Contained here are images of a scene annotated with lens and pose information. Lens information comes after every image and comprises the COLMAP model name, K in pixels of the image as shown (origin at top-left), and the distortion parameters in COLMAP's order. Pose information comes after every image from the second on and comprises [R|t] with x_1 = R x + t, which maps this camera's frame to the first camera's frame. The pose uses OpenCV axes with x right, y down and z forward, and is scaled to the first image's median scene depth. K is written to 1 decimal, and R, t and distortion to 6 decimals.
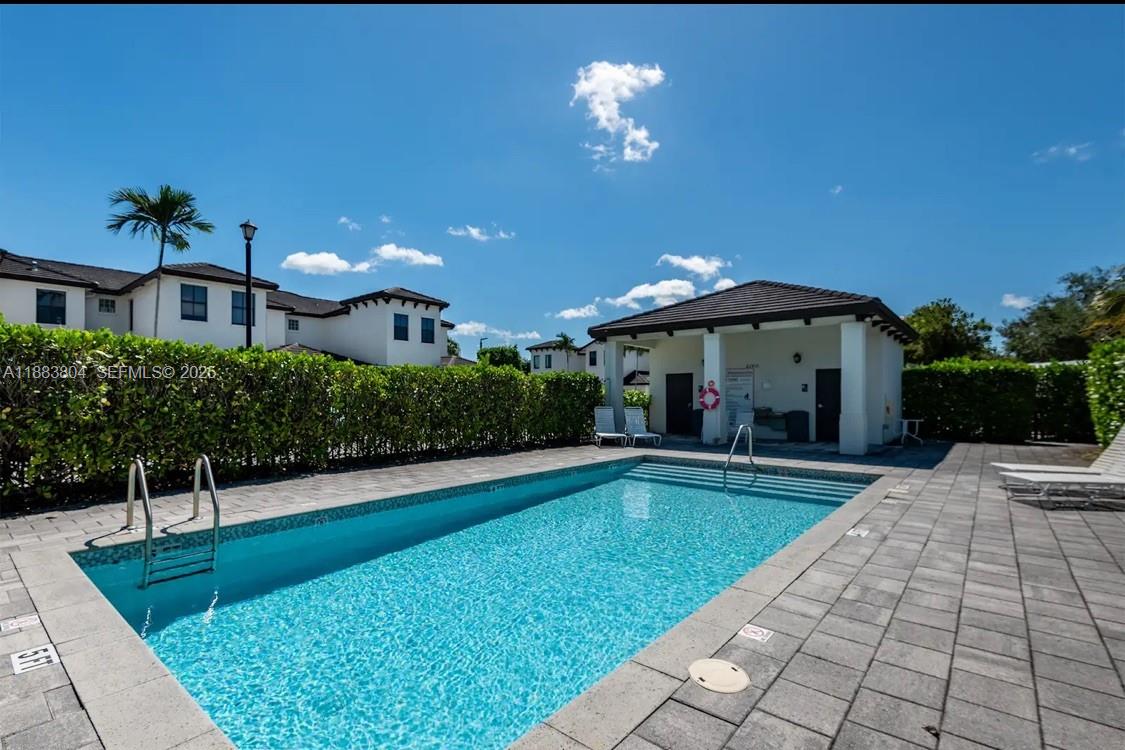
lens RADIAL K [[517.4, 0, 562.5], [0, 517.4, 375.0], [0, 0, 1]] dist [0.001095, -0.000311]
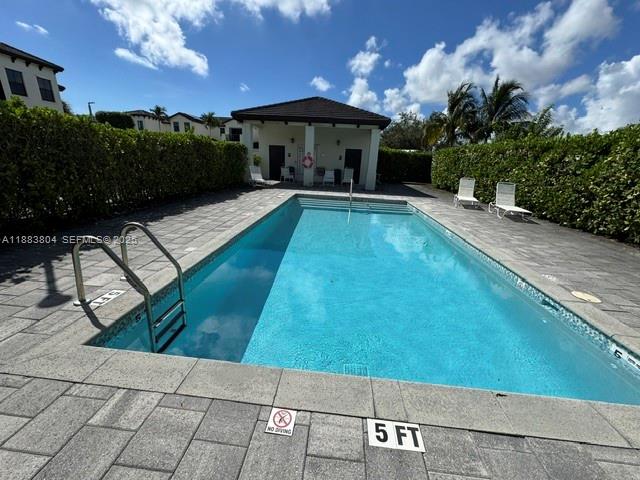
lens RADIAL K [[253.4, 0, 302.8], [0, 253.4, 241.1], [0, 0, 1]] dist [-0.002908, -0.000587]
pose [[0.828249, -0.137593, 0.543204, -0.274291], [-0.073602, 0.934275, 0.348875, -0.007642], [-0.555505, -0.328936, 0.763685, 0.157240]]
